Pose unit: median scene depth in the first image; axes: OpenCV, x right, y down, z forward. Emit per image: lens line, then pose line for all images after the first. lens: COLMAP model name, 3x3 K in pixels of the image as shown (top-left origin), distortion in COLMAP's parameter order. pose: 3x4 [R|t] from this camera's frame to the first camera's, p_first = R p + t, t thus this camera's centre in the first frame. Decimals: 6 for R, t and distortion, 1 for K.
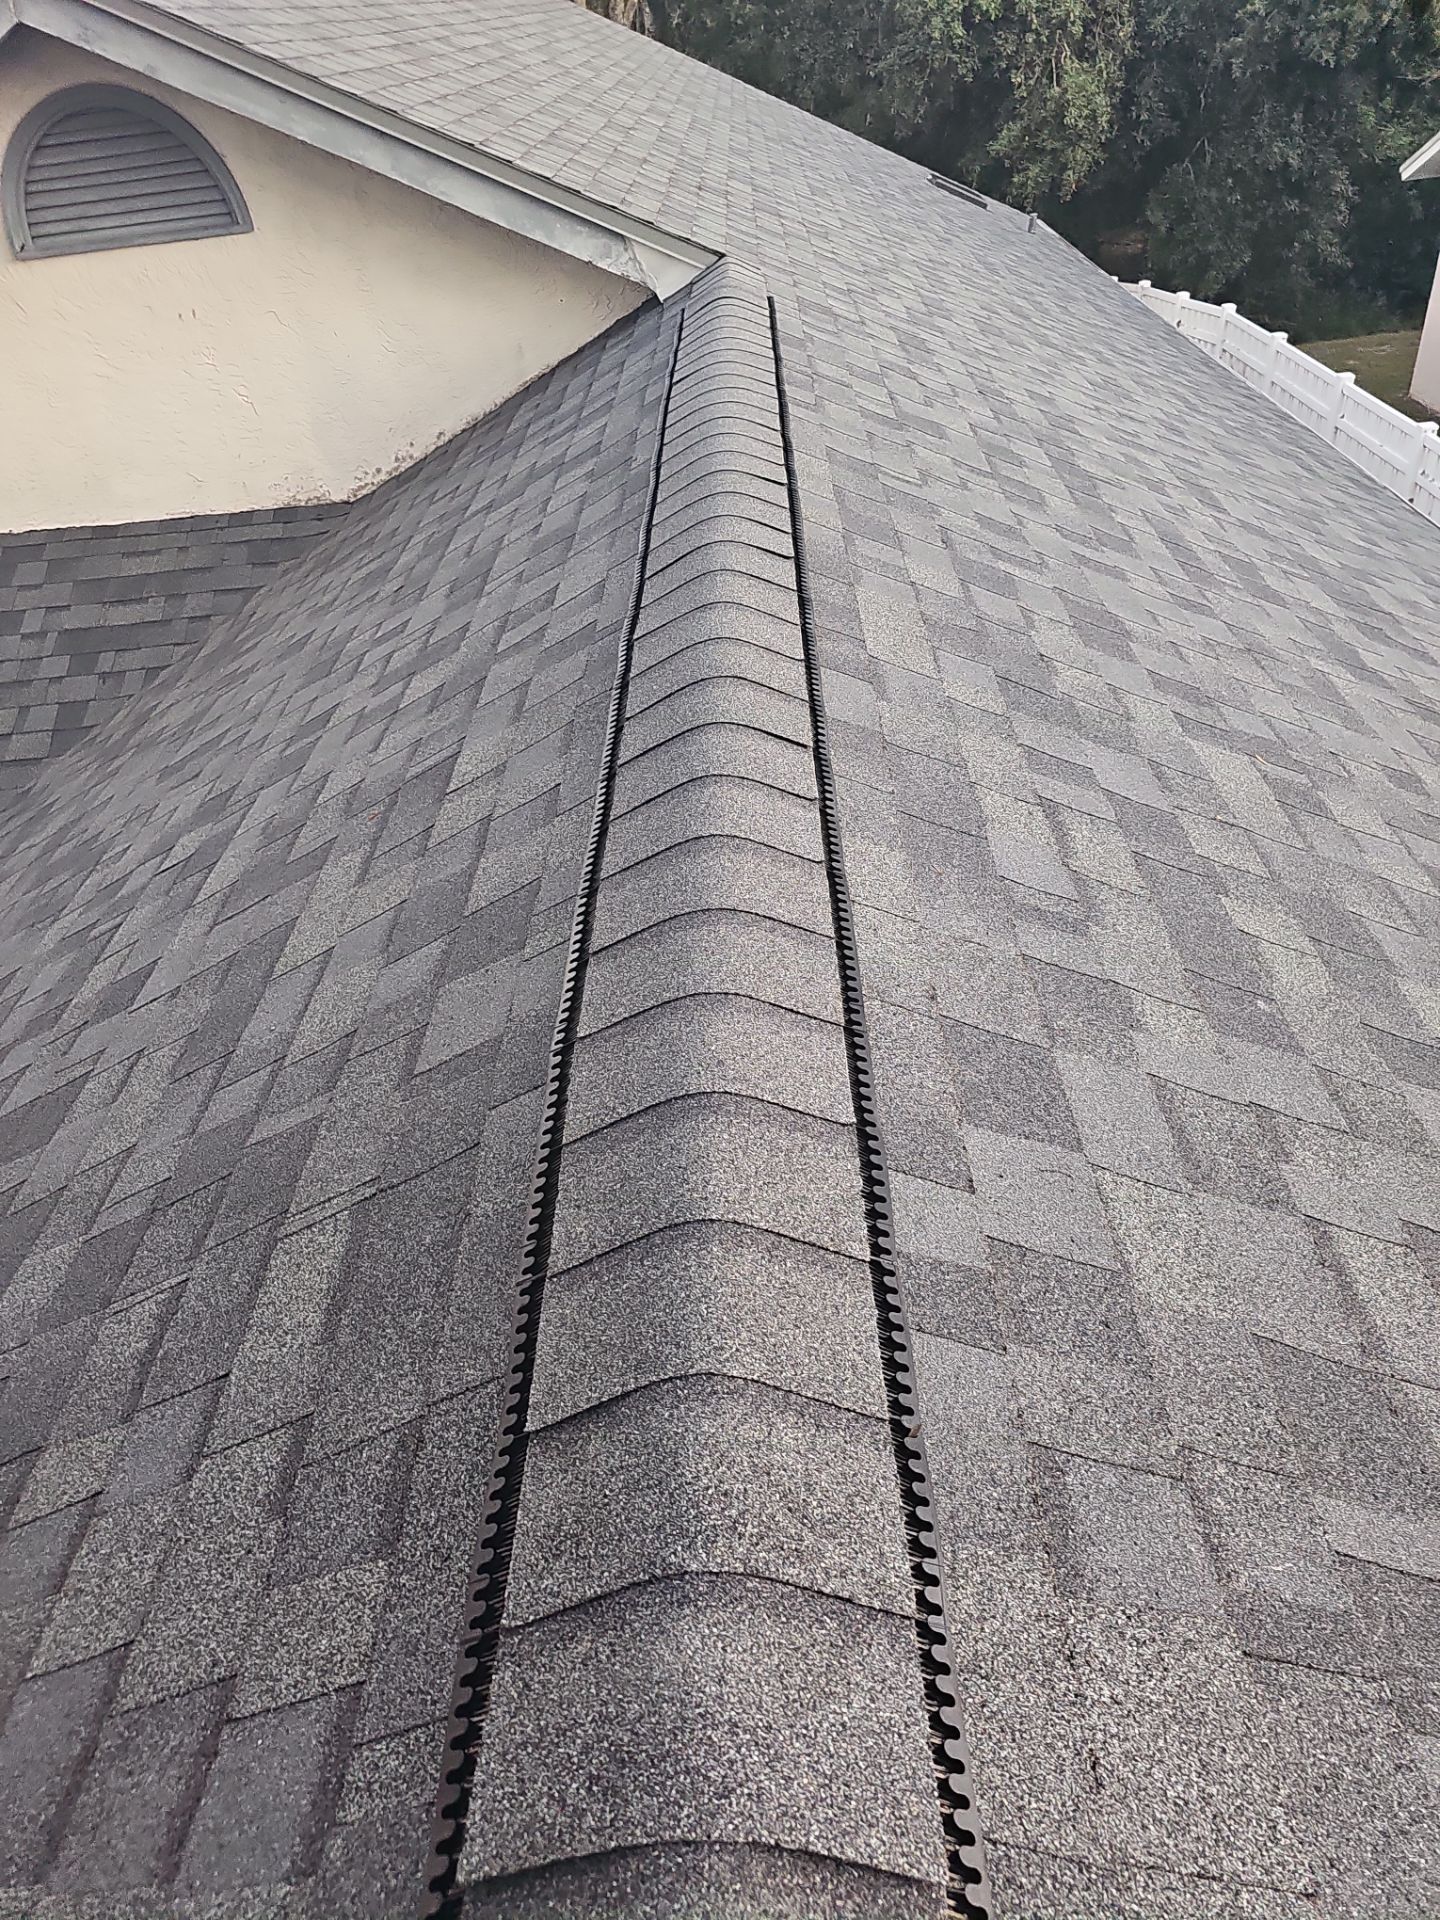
lens RADIAL K [[1272.2, 0, 695.6], [0, 1272.2, 967.3], [0, 0, 1]] dist [0.063089, -0.057802]
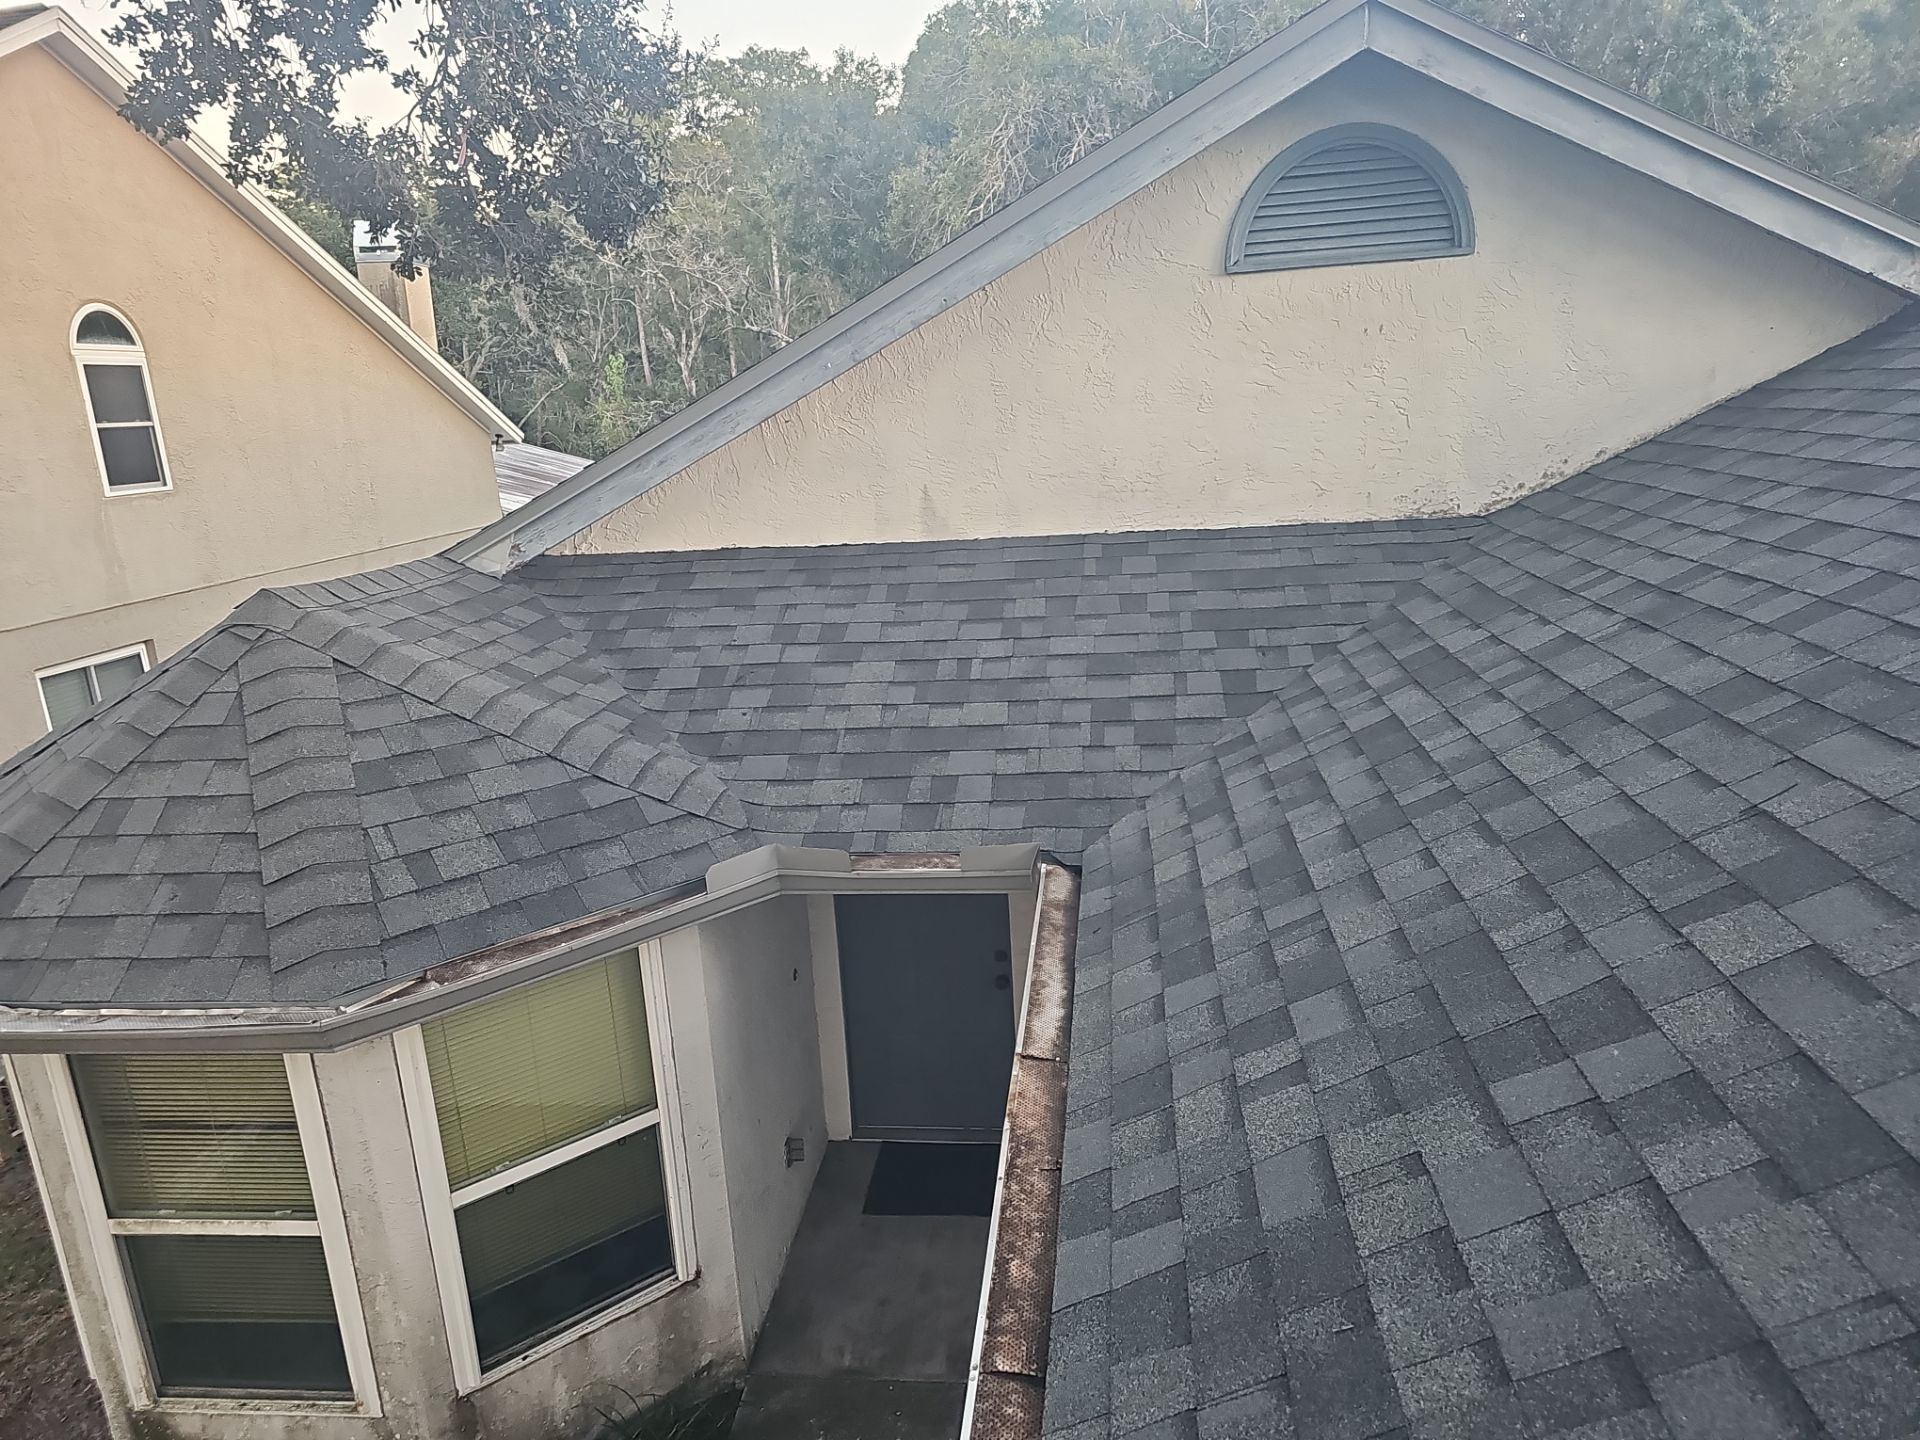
lens RADIAL K [[1256.4, 0, 966.3], [0, 1256.4, 743.7], [0, 0, 1]] dist [0.056940, -0.042271]
pose [[0.994816, 0.074667, -0.069041, -0.630642], [-0.094543, 0.929149, -0.357413, 0.190978], [0.037462, 0.362087, 0.931391, 0.175767]]
